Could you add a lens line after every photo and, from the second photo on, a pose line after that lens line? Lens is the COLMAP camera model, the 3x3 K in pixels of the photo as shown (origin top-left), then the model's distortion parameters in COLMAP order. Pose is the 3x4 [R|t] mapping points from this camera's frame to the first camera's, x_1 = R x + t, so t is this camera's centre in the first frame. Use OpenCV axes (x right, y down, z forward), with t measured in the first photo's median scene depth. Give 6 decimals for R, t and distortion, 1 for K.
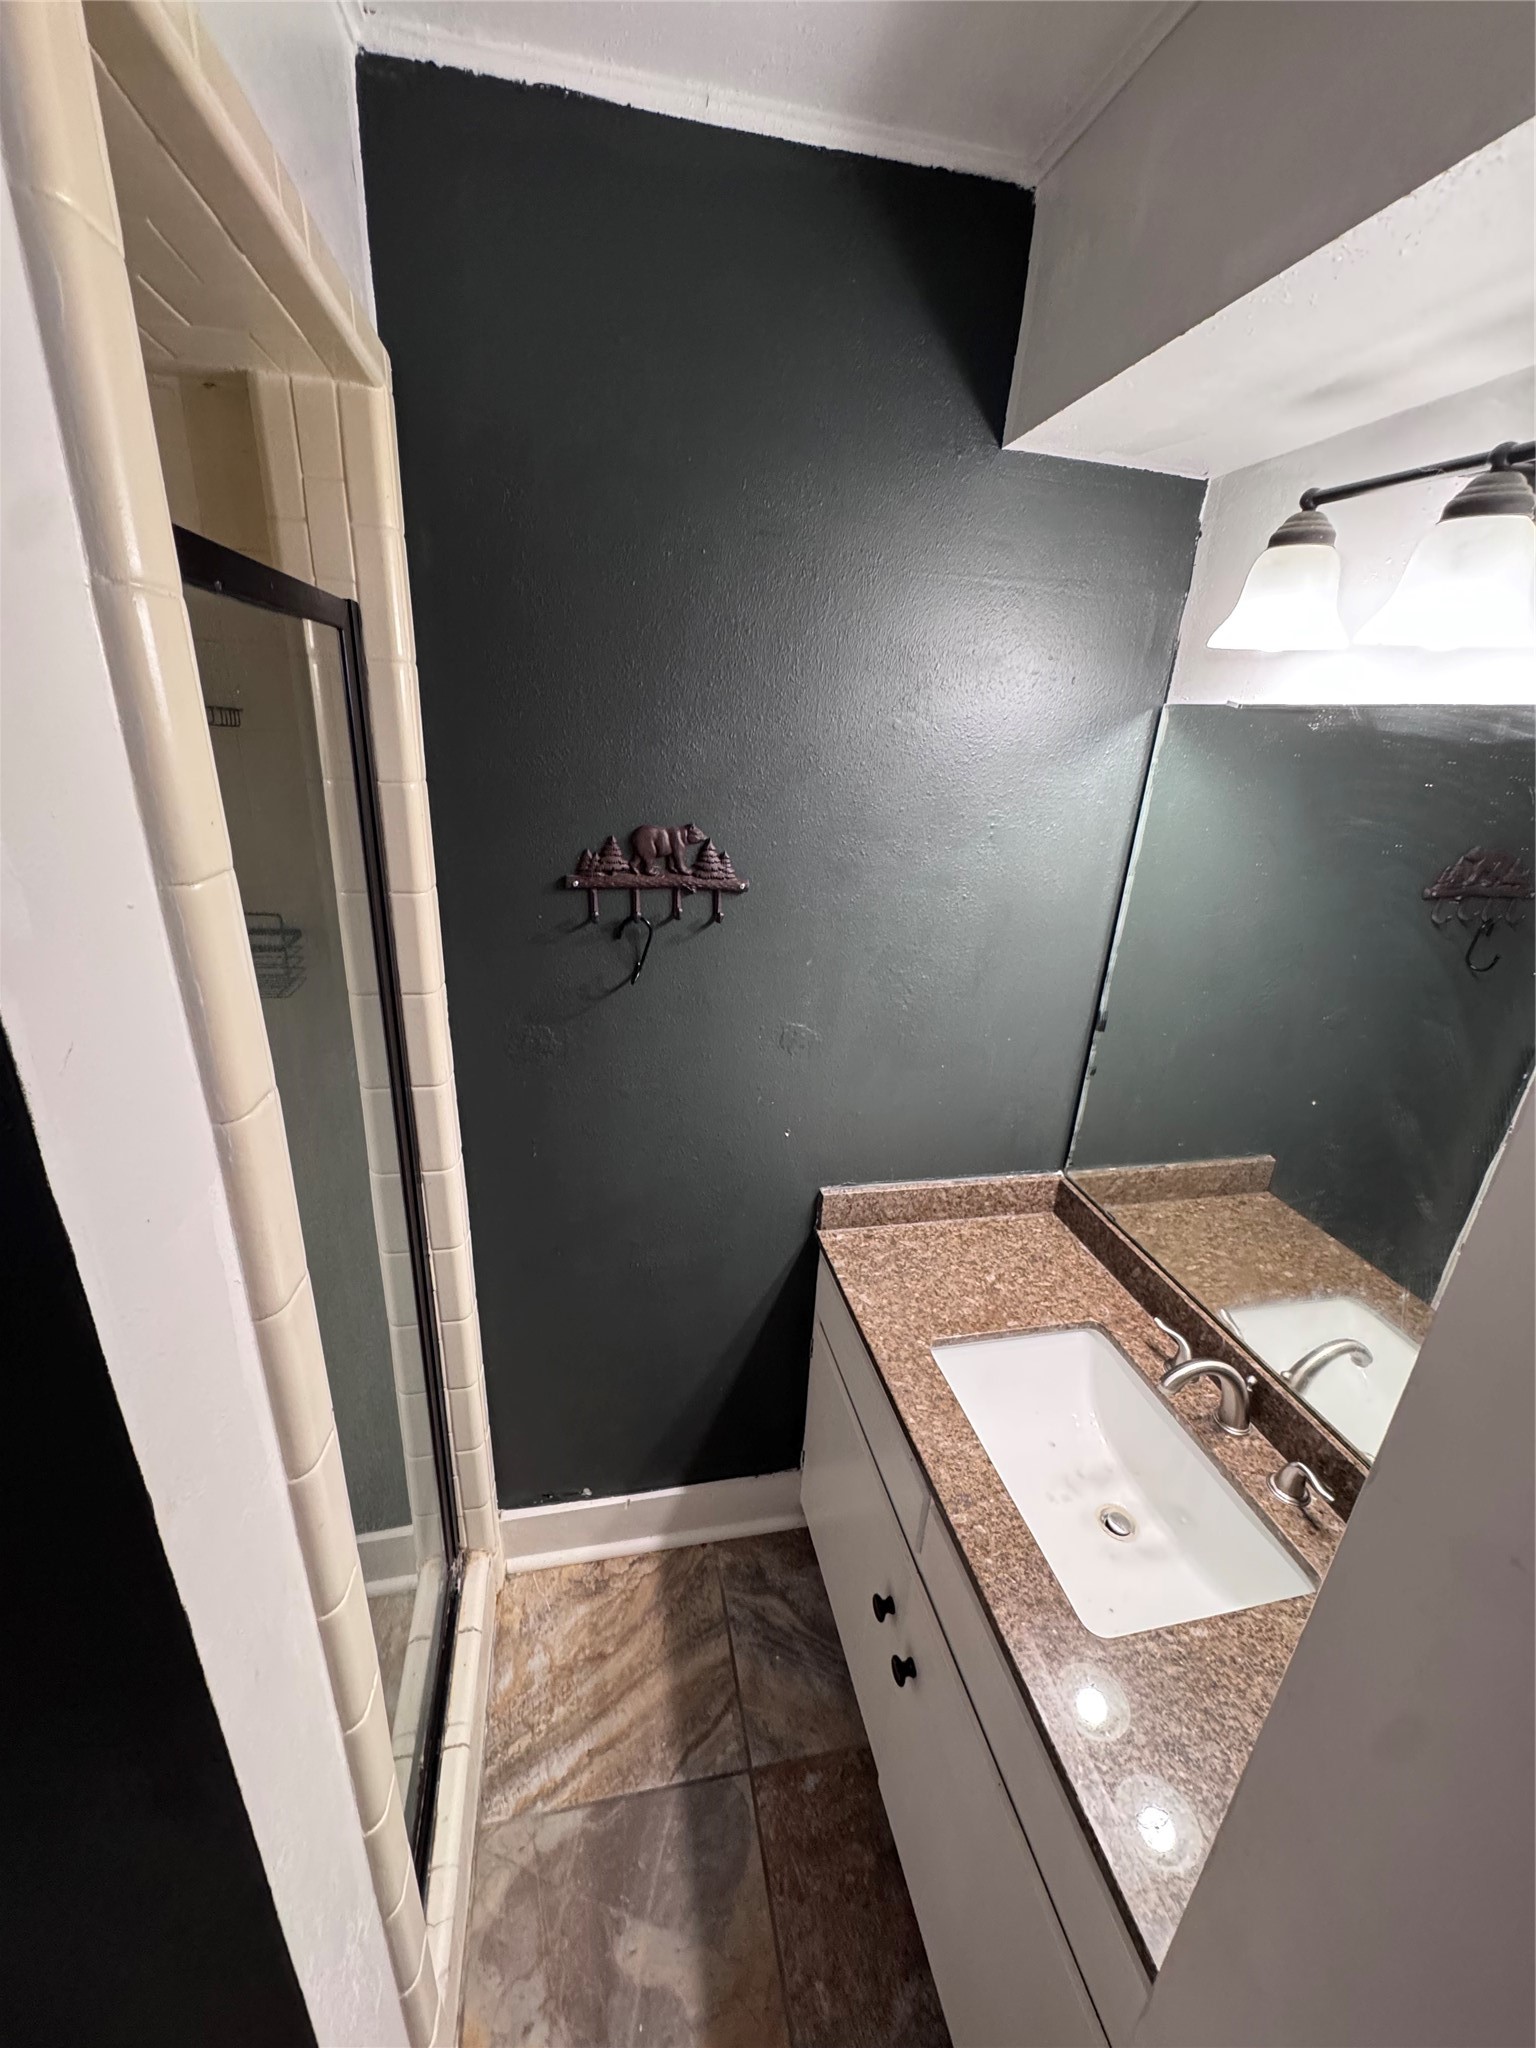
lens RADIAL K [[813.6, 0, 760.0], [0, 813.6, 1019.7], [0, 0, 1]] dist [-0.003048, 0.000142]
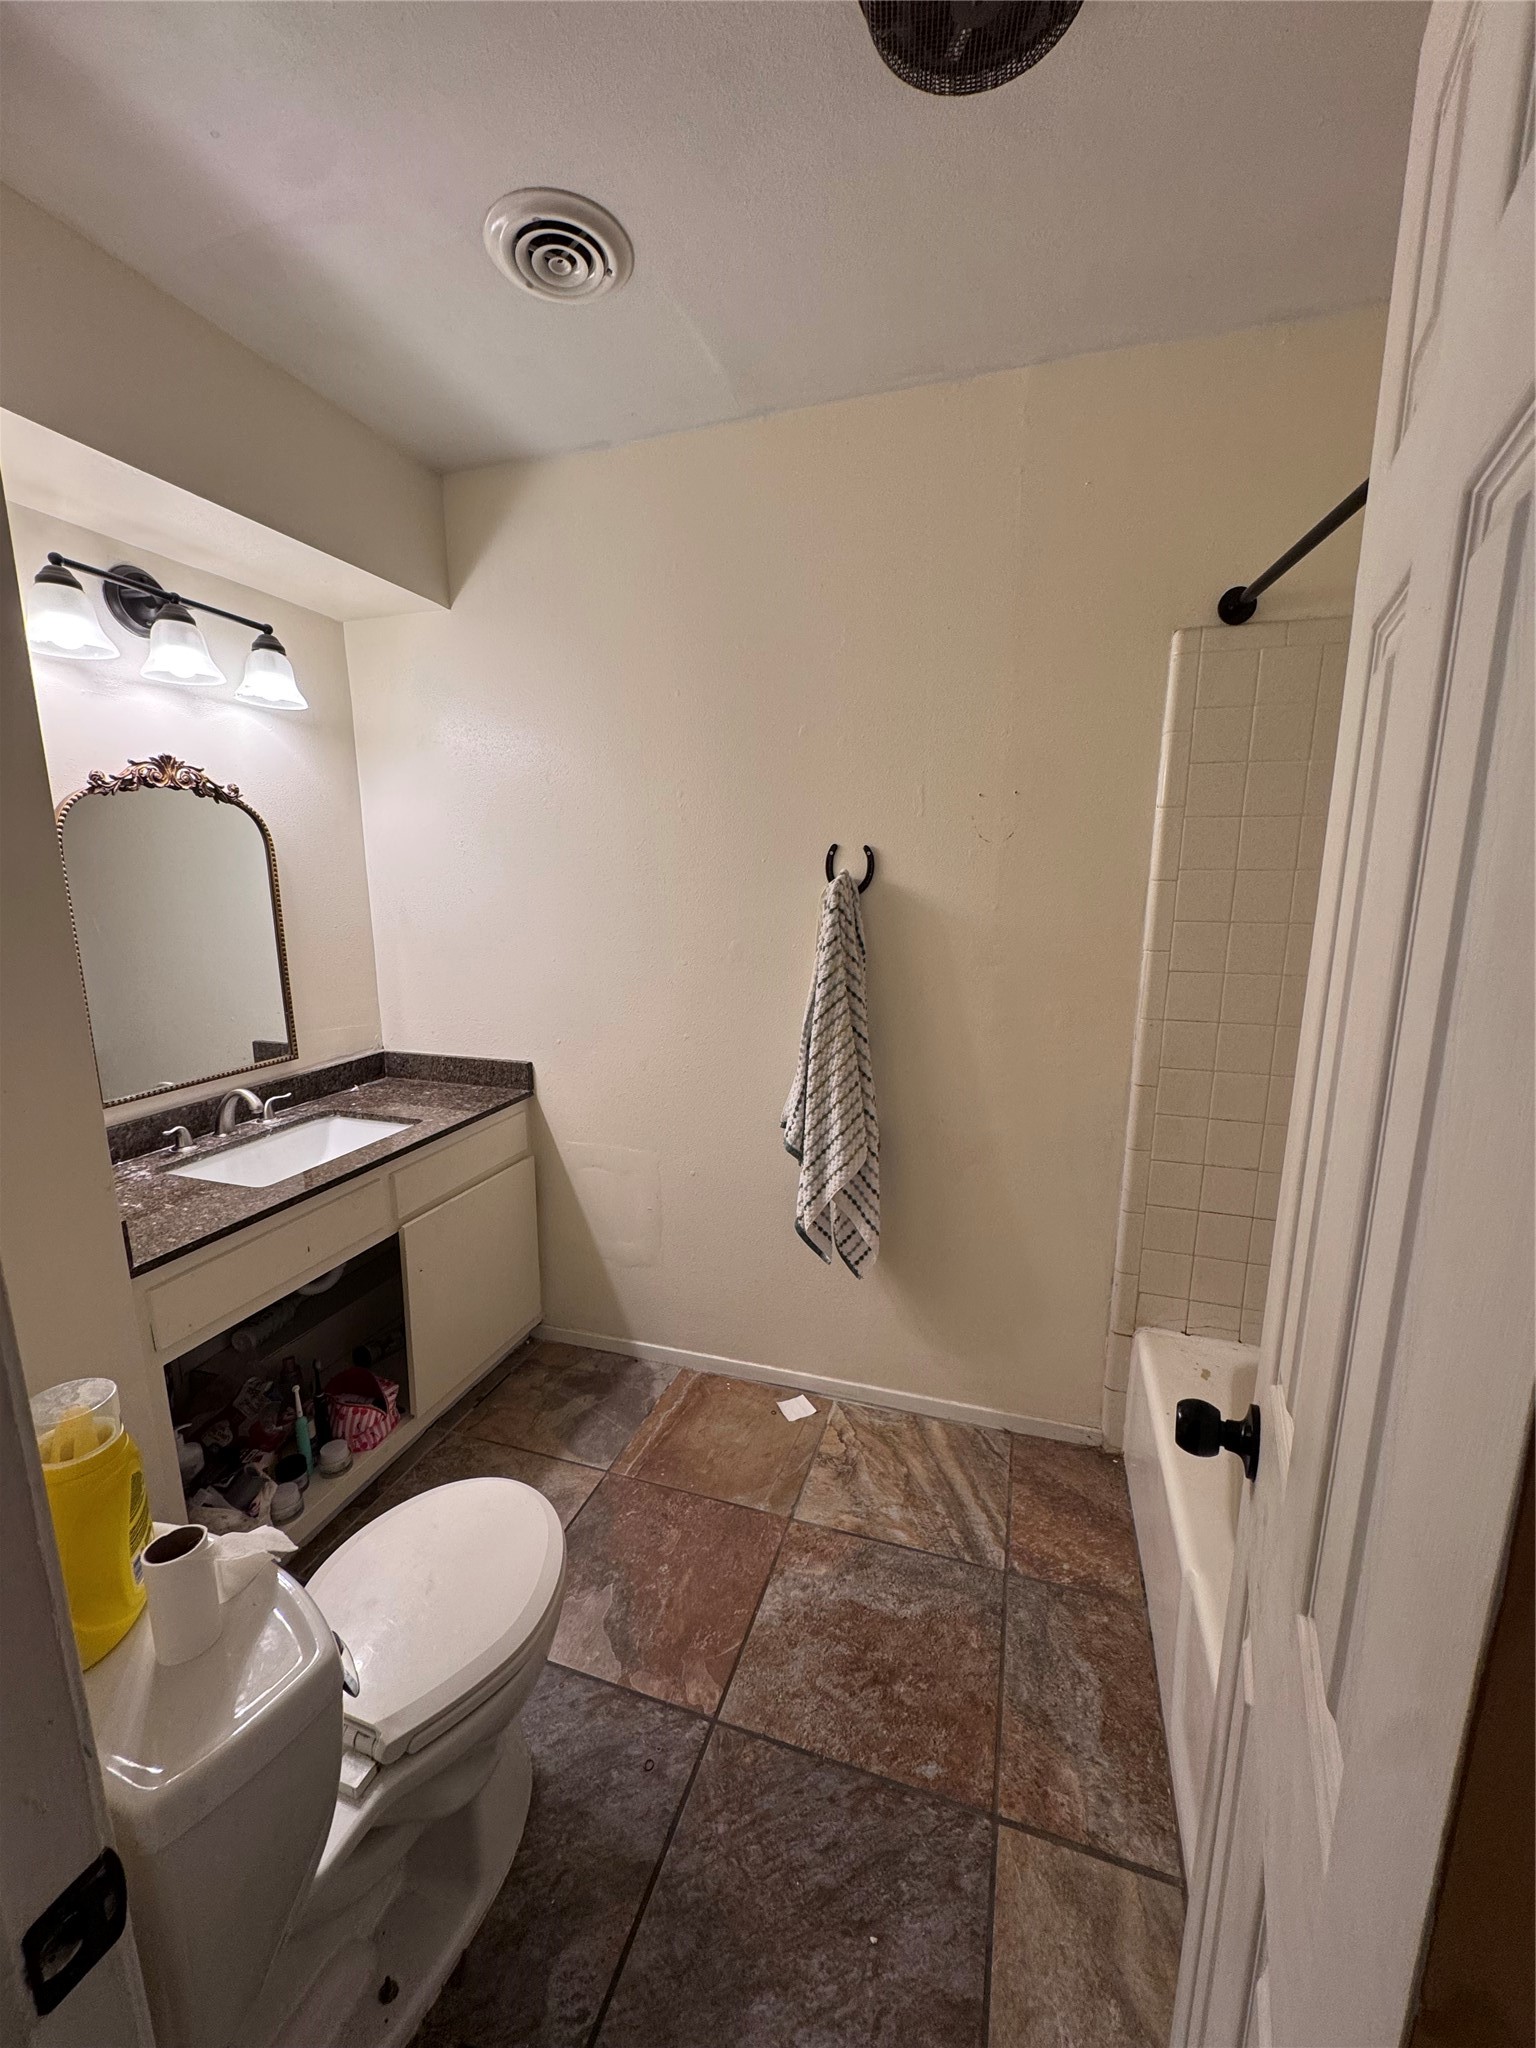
lens RADIAL K [[813.6, 0, 769.5], [0, 813.6, 1022.2], [0, 0, 1]] dist [-0.003048, 0.000142]
pose [[0.491214, -0.214866, 0.844122, -1.399009], [0.327548, 0.943534, 0.049563, 0.021831], [-0.807107, 0.252145, 0.533856, 0.416281]]
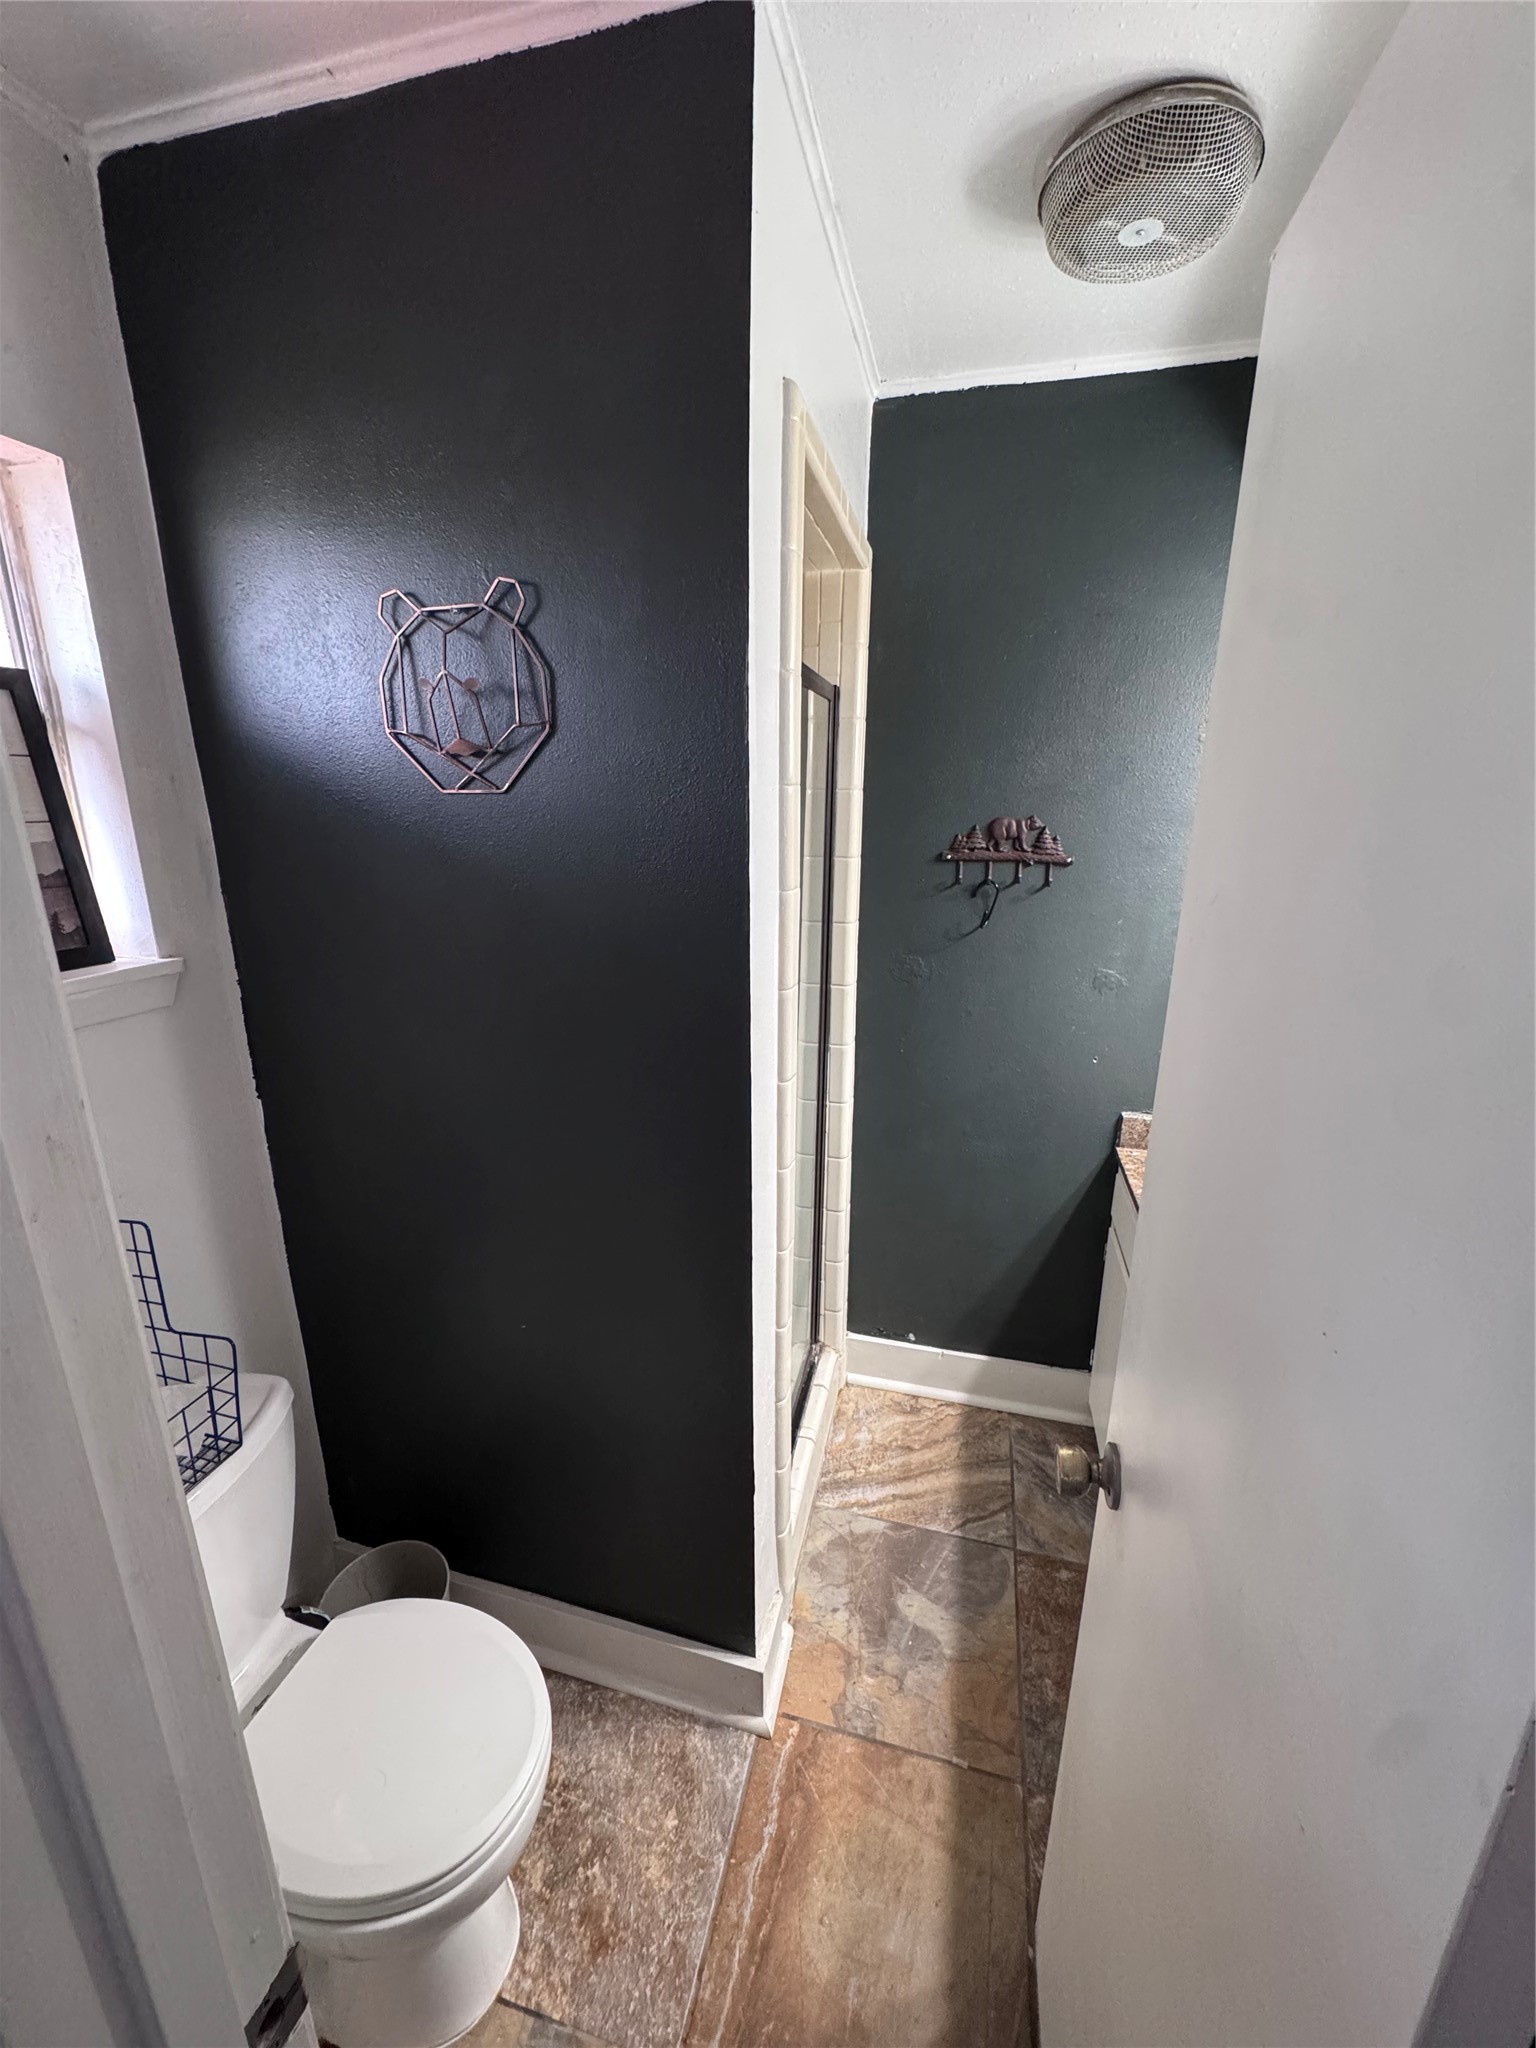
lens RADIAL K [[813.6, 0, 759.4], [0, 813.6, 1020.6], [0, 0, 1]] dist [-0.003048, 0.000142]
pose [[0.895018, 0.078063, -0.439145, 0.132427], [-0.116415, 0.991323, -0.061046, 0.245236], [0.430569, 0.105760, 0.896340, -0.425996]]
